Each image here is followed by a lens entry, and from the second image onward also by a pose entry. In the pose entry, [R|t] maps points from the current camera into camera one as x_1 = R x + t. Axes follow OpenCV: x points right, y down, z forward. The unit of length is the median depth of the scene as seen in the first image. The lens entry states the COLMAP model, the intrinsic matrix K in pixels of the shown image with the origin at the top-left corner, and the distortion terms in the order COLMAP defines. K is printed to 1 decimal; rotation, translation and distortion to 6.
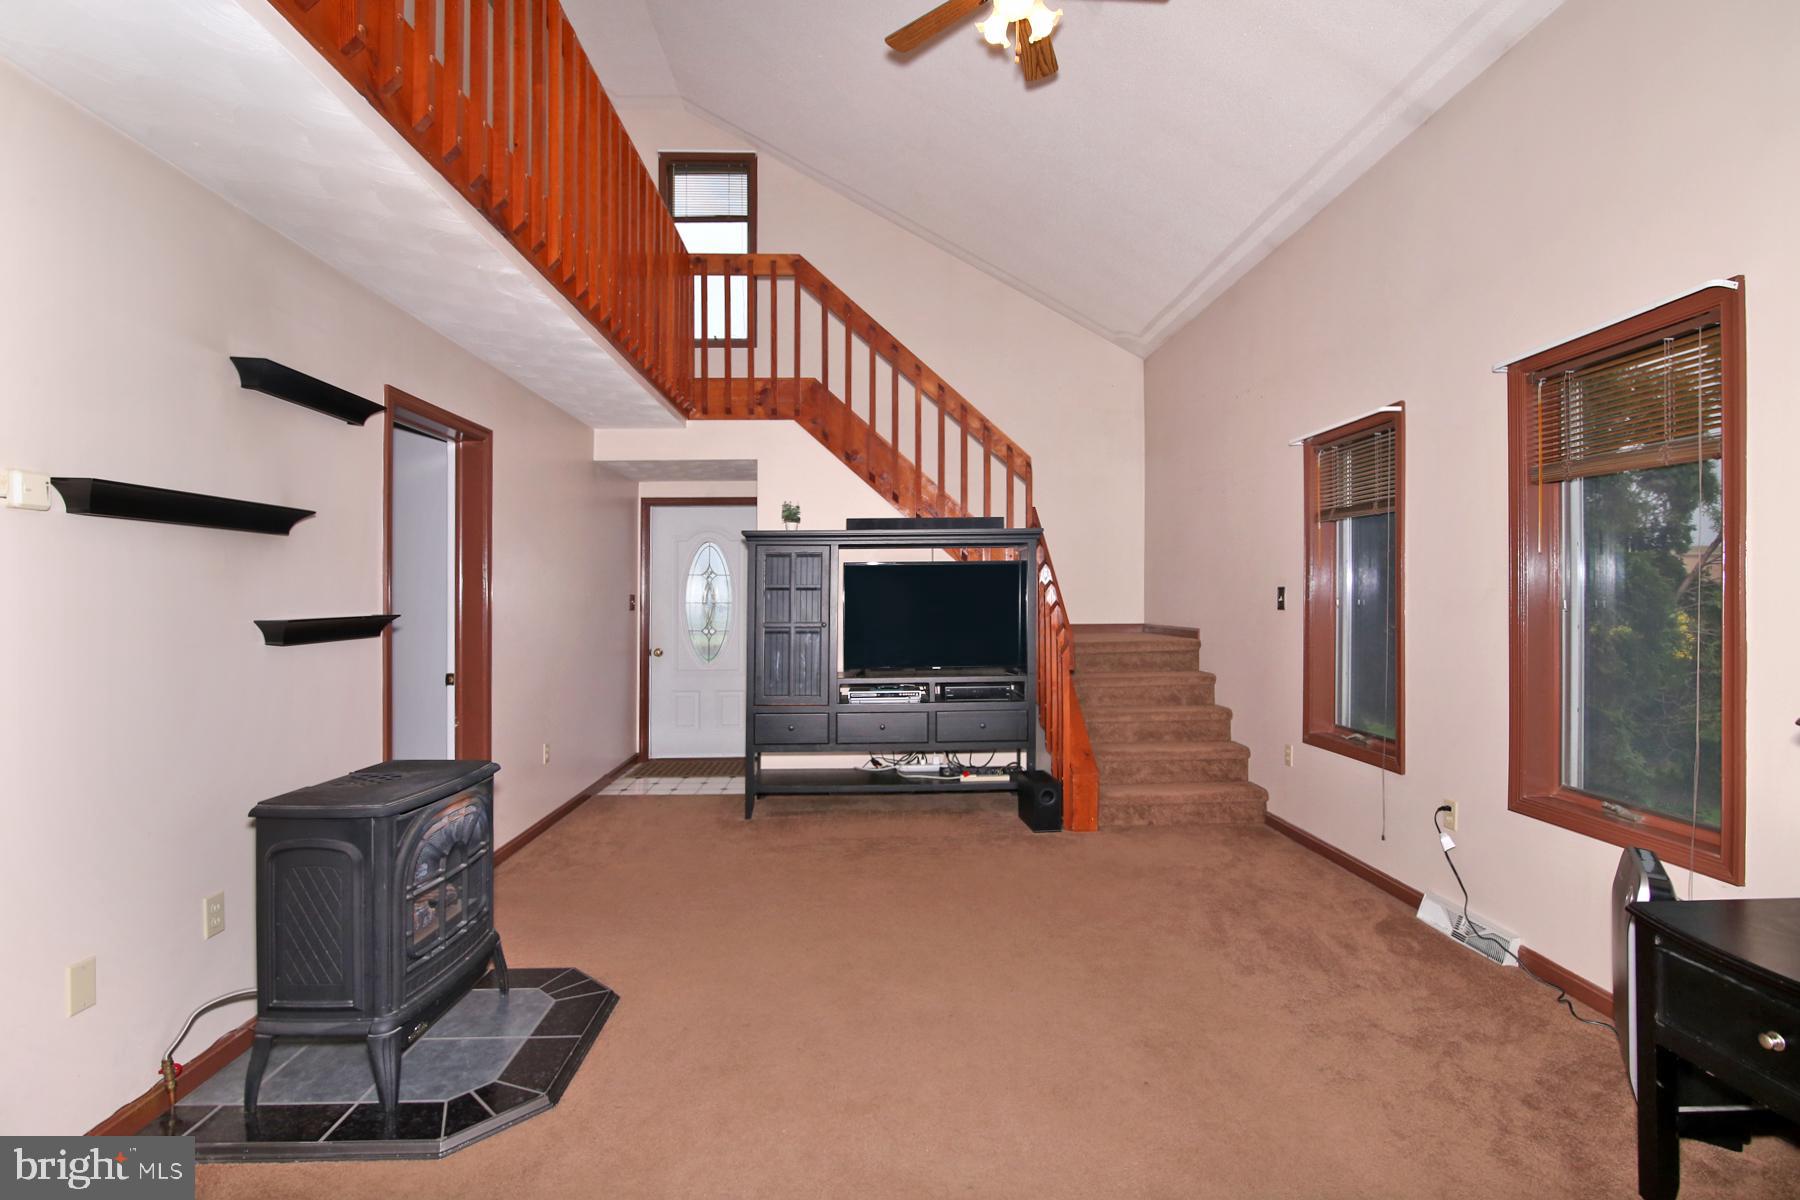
lens RADIAL K [[832.3, 0, 865.7], [0, 832.3, 611.1], [0, 0, 1]] dist [-0.012832, 0.000048]
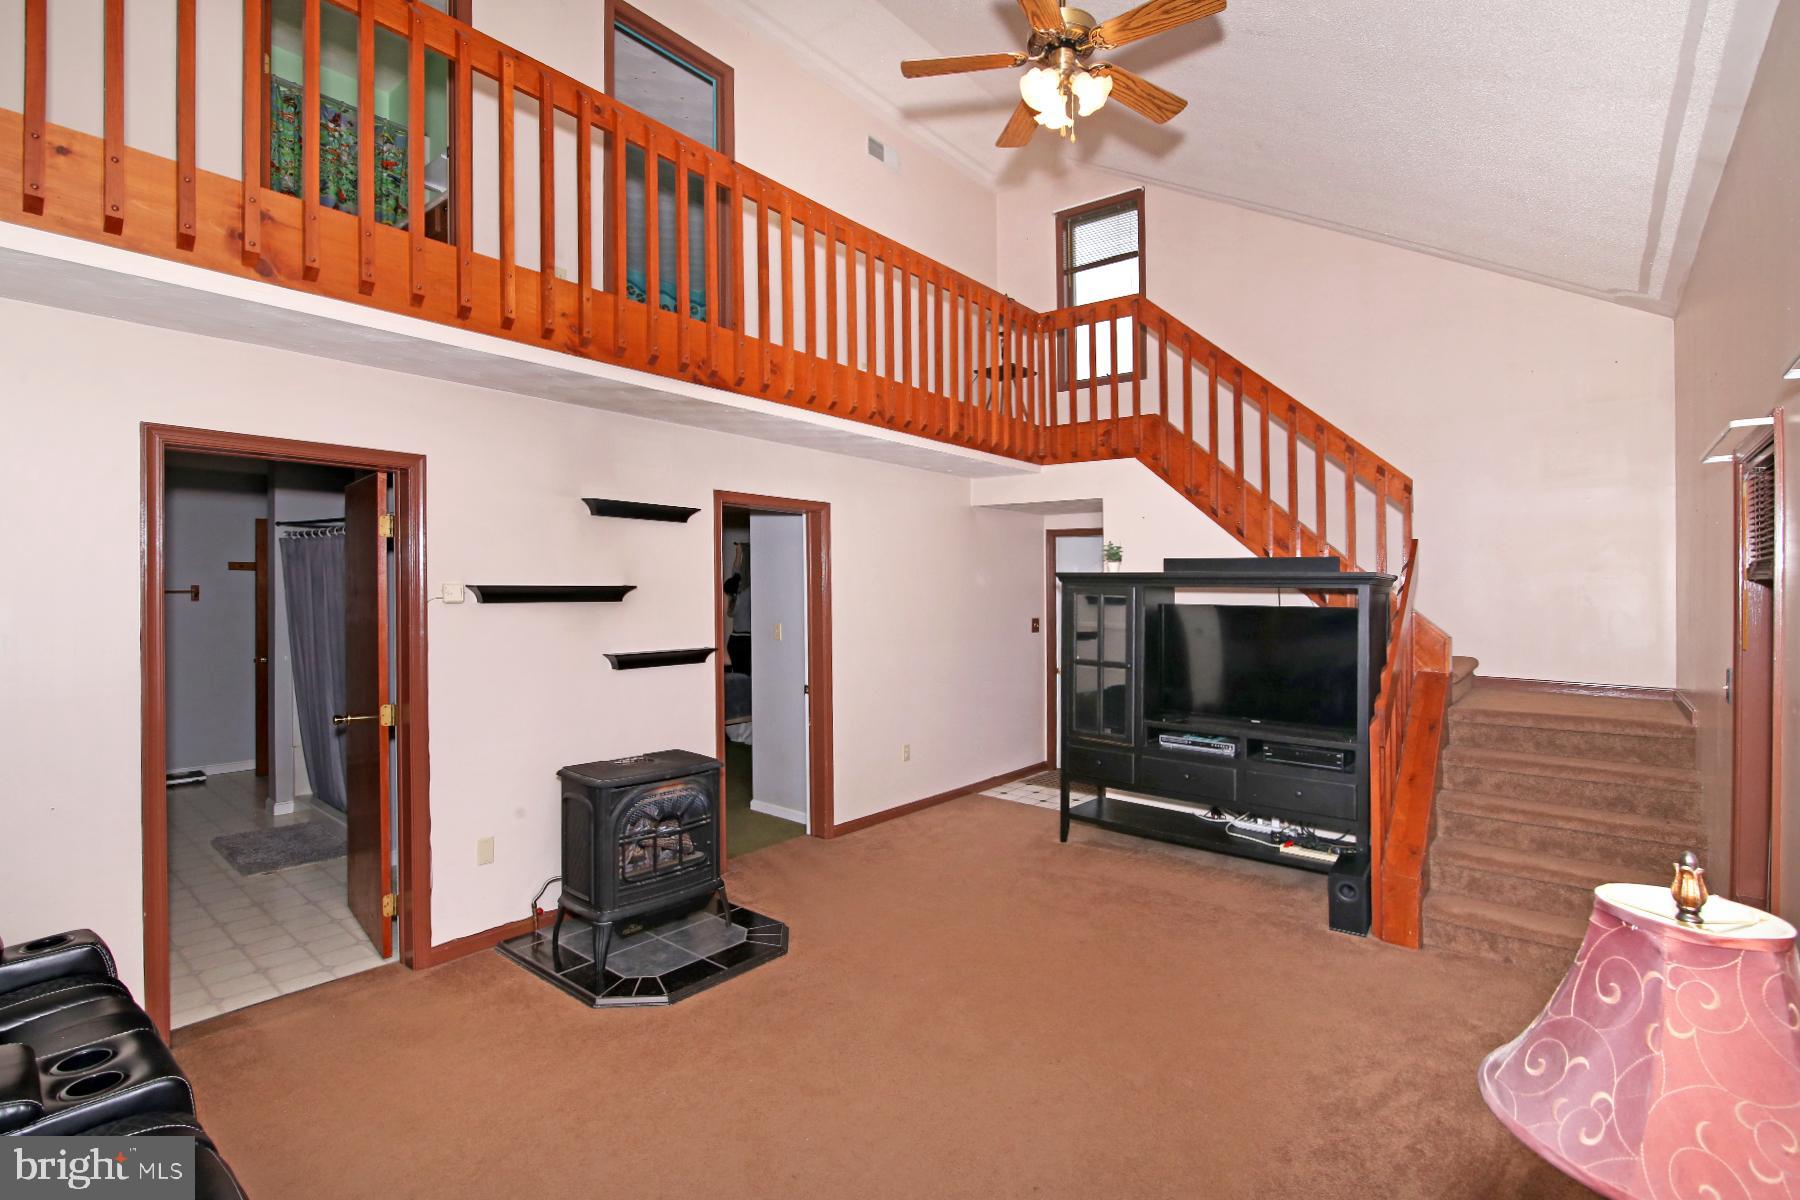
lens RADIAL K [[832.3, 0, 916.6], [0, 832.3, 599.8], [0, 0, 1]] dist [-0.012832, 0.000048]
pose [[0.767826, 0.031711, -0.639873, 0.373191], [-0.030483, 0.999451, 0.012953, -0.064722], [0.639933, 0.009560, 0.768371, 0.061037]]
